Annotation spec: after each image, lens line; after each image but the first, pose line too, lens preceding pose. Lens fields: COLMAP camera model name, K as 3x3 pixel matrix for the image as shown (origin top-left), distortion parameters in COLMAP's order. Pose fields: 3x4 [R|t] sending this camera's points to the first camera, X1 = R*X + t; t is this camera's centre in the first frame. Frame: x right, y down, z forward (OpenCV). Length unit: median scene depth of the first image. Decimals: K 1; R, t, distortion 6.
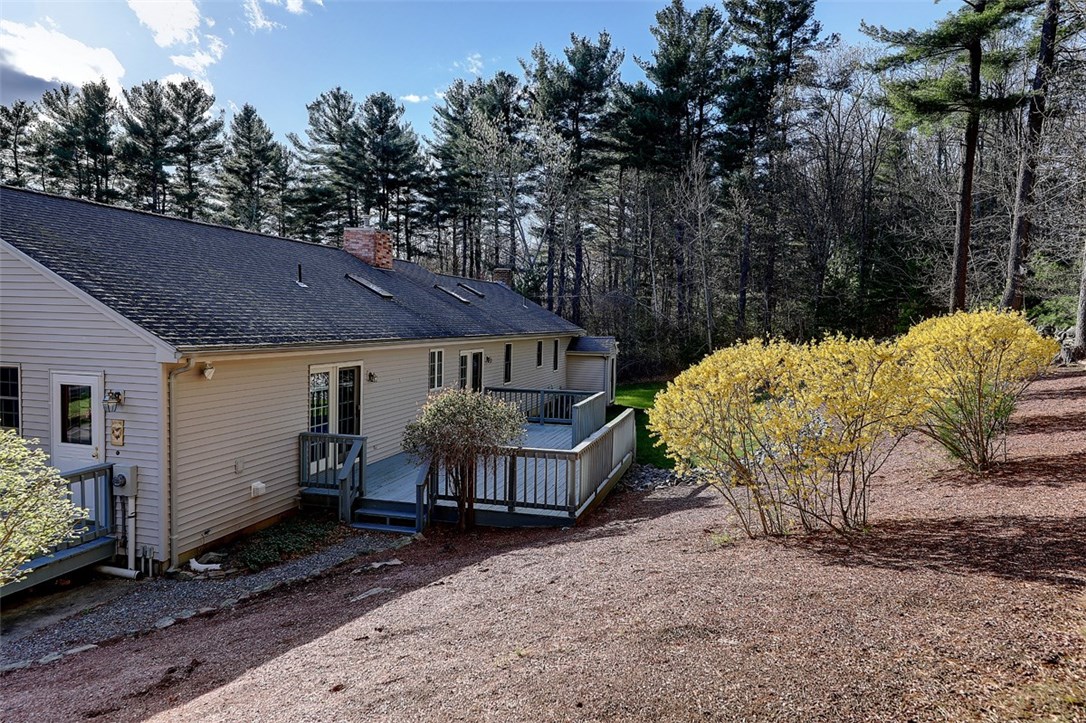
lens RADIAL K [[703.6, 0, 533.5], [0, 703.6, 361.9], [0, 0, 1]] dist [0.010374, -0.003211]
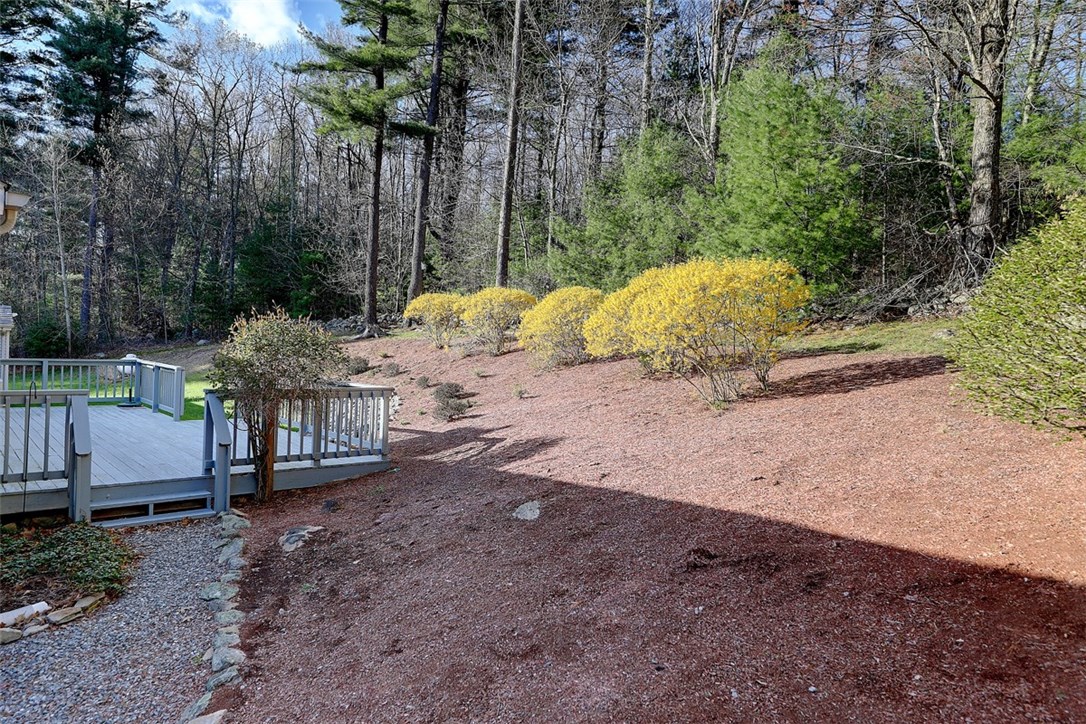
lens RADIAL K [[703.6, 0, 533.5], [0, 703.6, 362.4], [0, 0, 1]] dist [0.010374, -0.003211]
pose [[0.551120, -0.014354, 0.834302, -0.116981], [0.016822, 0.999840, 0.006090, 0.017612], [-0.834256, 0.010679, 0.551273, 0.064033]]
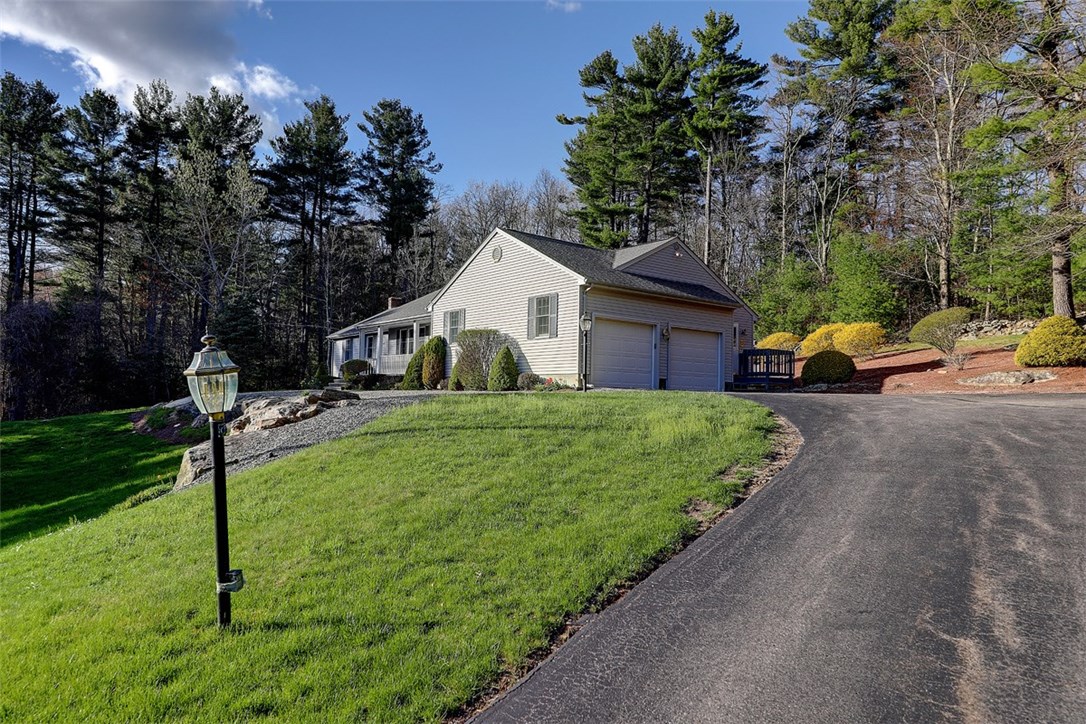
lens RADIAL K [[703.6, 0, 533.5], [0, 703.6, 362.4], [0, 0, 1]] dist [0.010374, -0.003211]
pose [[0.593169, 0.035807, 0.804281, -0.601580], [0.034073, 0.996999, -0.069517, 0.061029], [-0.804356, 0.068640, 0.590169, -0.011046]]
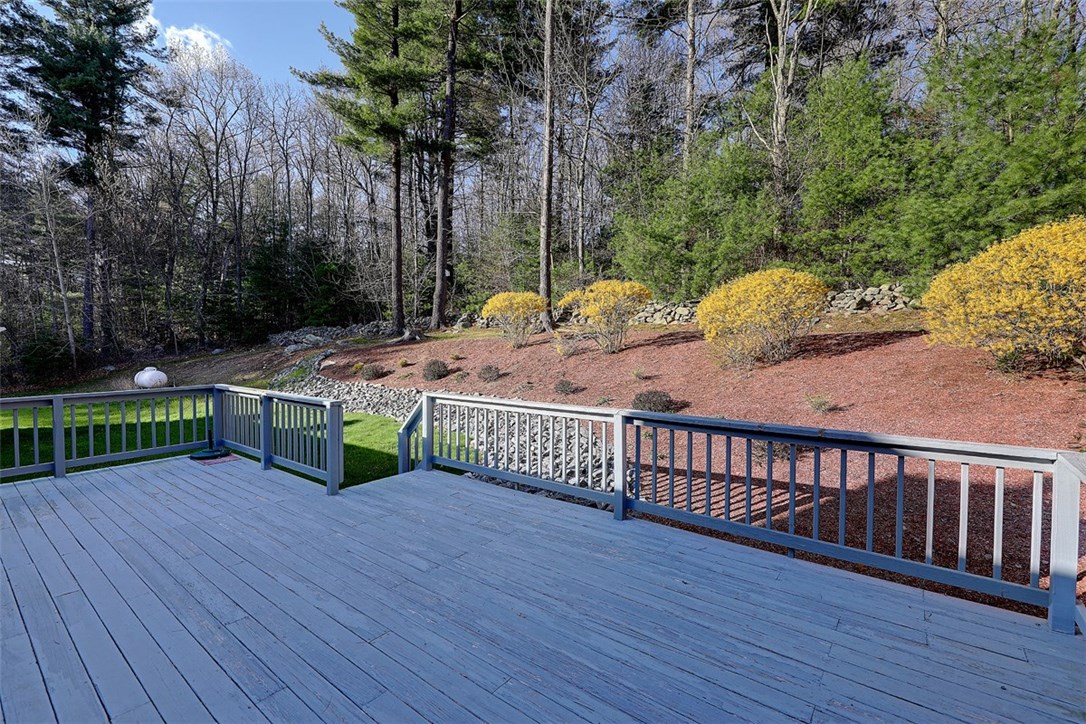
lens RADIAL K [[493.3, 0, 543.0], [0, 493.3, 362.0], [0, 0, 1]] dist [0.013827, 0.000160]
pose [[0.391377, -0.053134, 0.918695, -0.060703], [0.060168, 0.997673, 0.032069, 0.011075], [-0.918261, 0.042725, 0.393663, 0.207882]]
